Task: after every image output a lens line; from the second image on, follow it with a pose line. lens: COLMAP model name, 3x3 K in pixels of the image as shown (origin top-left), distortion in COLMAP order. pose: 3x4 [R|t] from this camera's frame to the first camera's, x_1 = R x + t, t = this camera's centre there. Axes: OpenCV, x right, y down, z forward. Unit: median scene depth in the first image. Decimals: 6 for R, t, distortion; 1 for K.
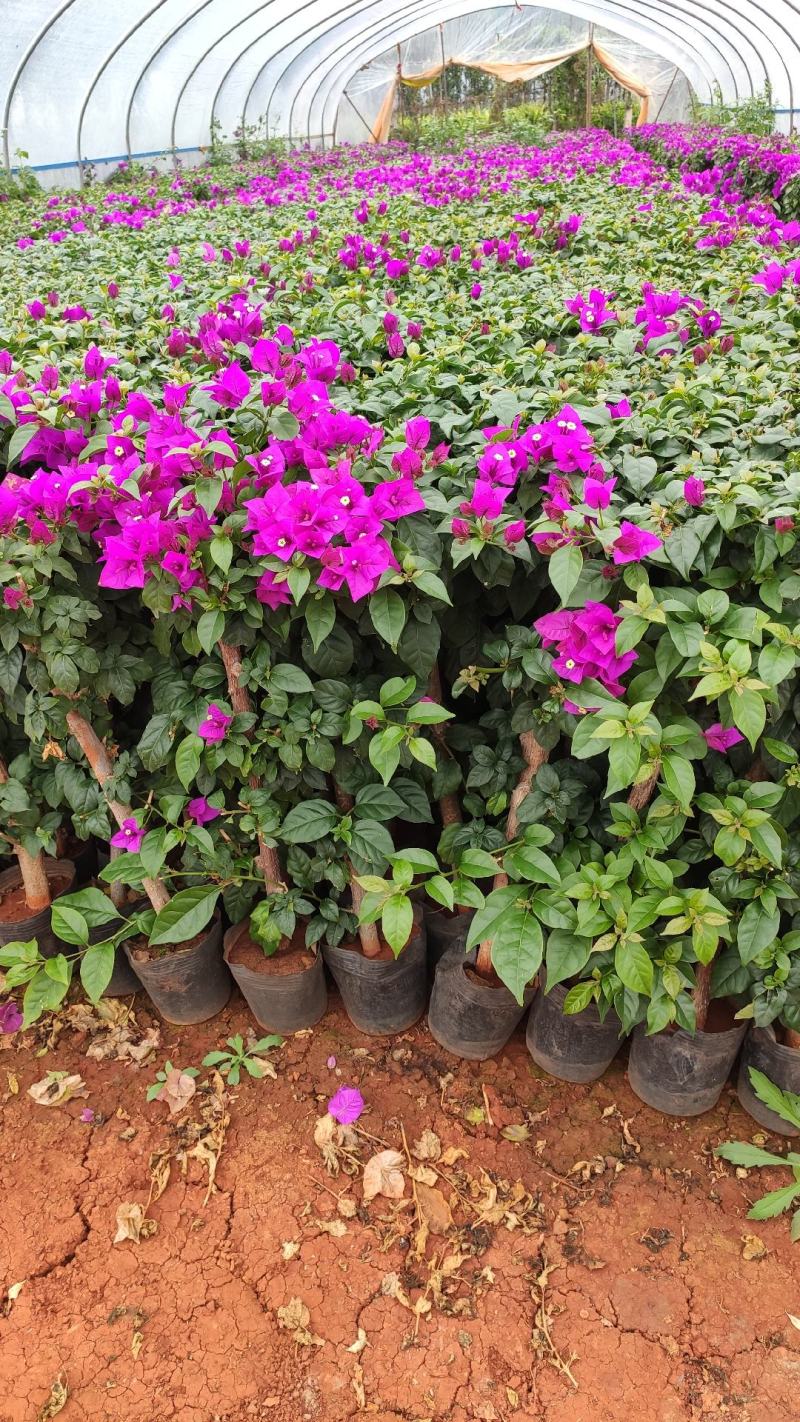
lens RADIAL K [[1078.2, 0, 393.4], [0, 1078.2, 714.2], [0, 0, 1]] dist [0.093956, -0.142981]
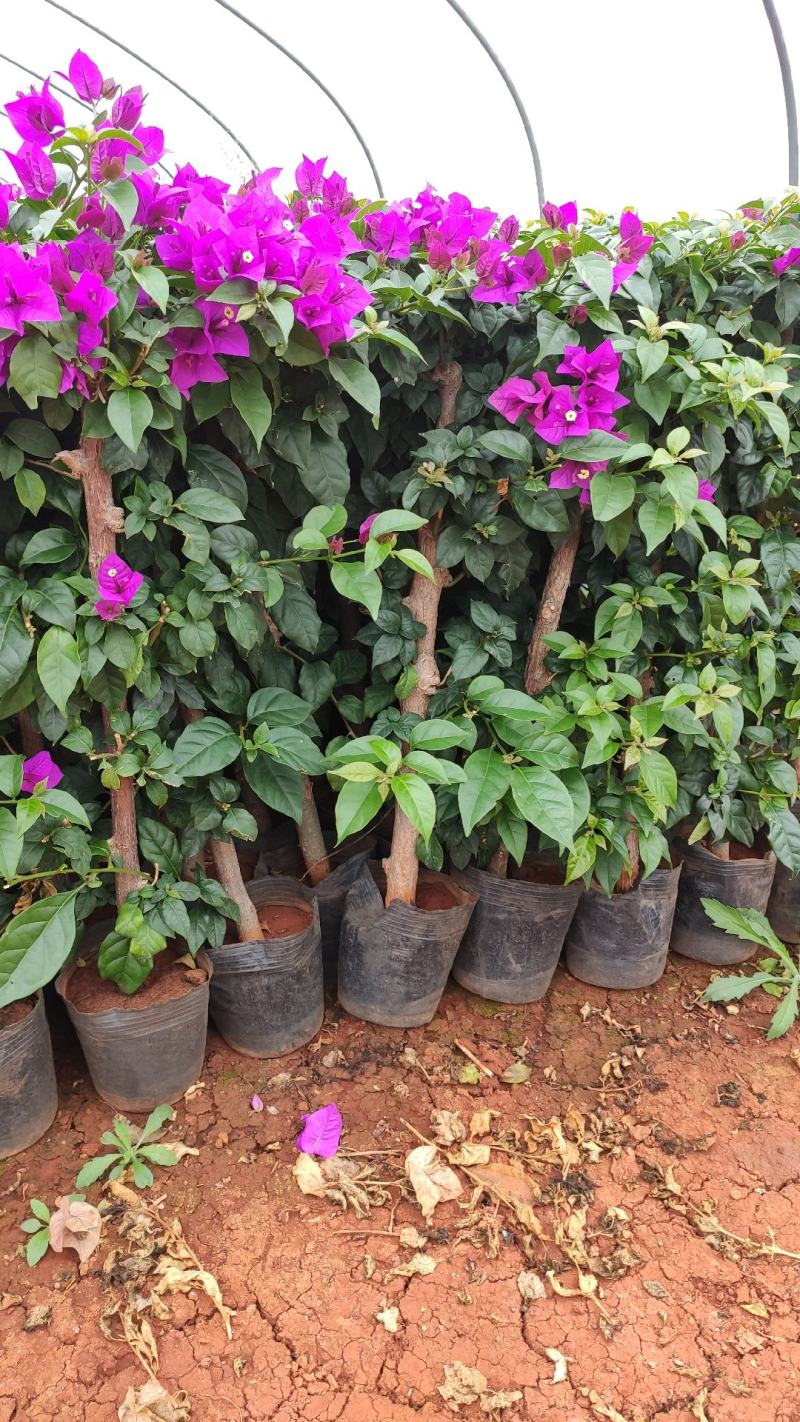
lens RADIAL K [[1078.2, 0, 393.4], [0, 1078.2, 714.2], [0, 0, 1]] dist [0.093956, -0.142981]
pose [[0.798479, -0.175961, 0.575733, -0.401350], [0.268854, 0.959895, -0.079498, 0.172658], [-0.538655, 0.218266, 0.813764, 0.341670]]
